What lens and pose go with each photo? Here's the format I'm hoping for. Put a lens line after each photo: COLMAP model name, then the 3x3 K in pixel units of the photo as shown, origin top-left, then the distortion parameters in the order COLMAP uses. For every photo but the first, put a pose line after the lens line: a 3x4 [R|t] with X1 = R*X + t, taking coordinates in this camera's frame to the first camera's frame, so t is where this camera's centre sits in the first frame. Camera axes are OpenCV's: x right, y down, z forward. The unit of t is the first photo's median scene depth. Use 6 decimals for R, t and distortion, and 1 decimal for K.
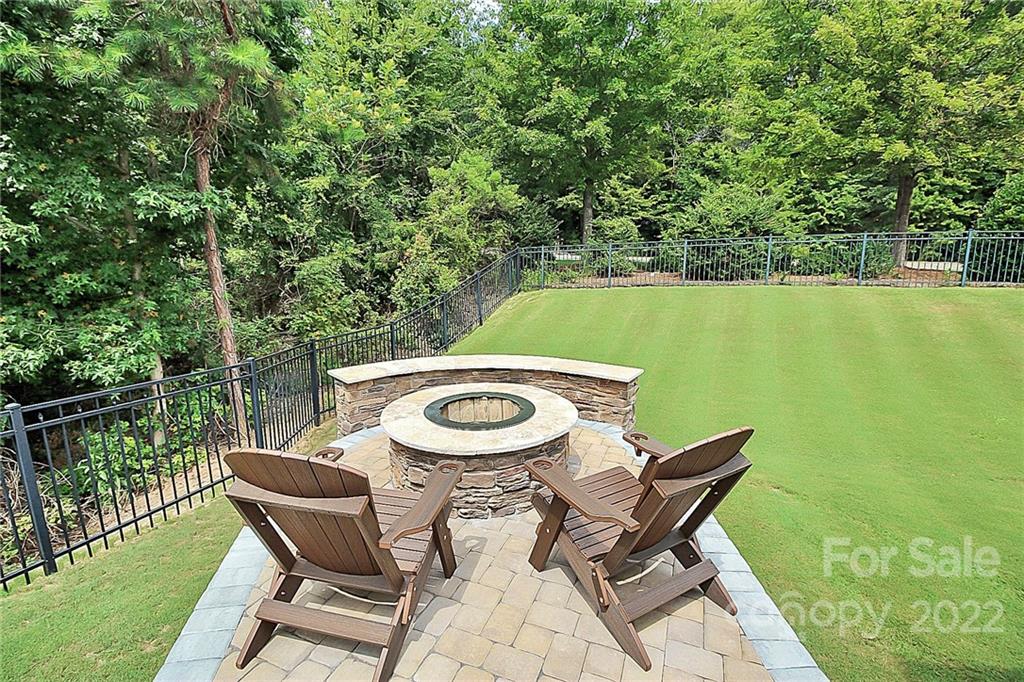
lens RADIAL K [[468.8, 0, 514.6], [0, 468.8, 338.2], [0, 0, 1]] dist [0.001659, -0.012612]
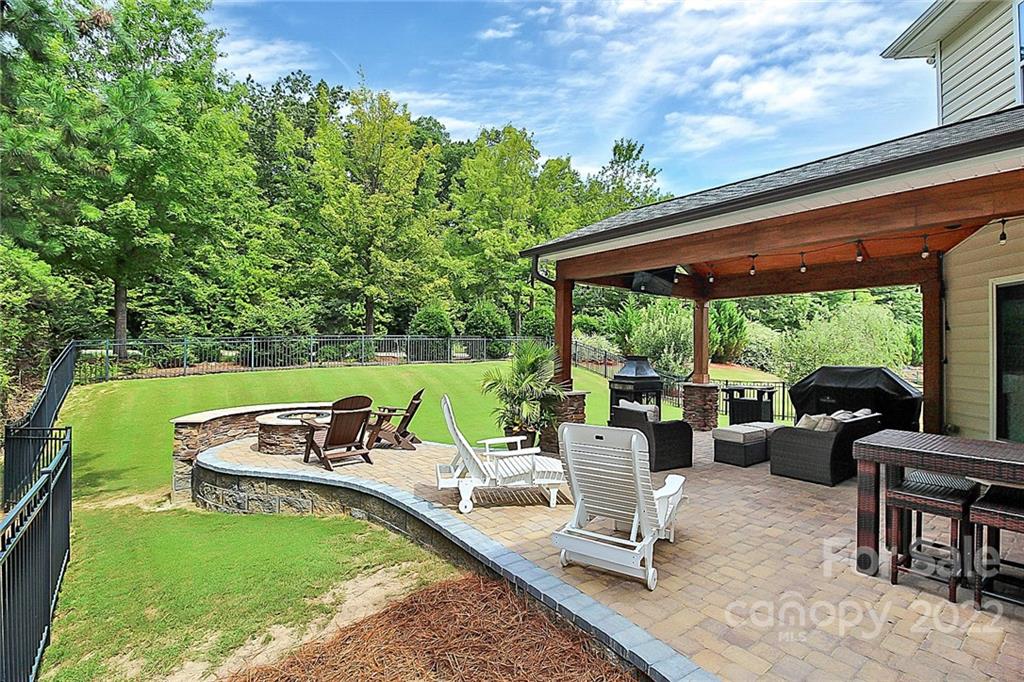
lens RADIAL K [[468.8, 0, 514.6], [0, 468.8, 338.2], [0, 0, 1]] dist [0.001659, -0.012612]
pose [[0.497856, 0.018456, 0.867064, -0.370365], [0.152442, 0.982345, -0.108439, 0.045235], [-0.853757, 0.186164, 0.486253, -0.247160]]
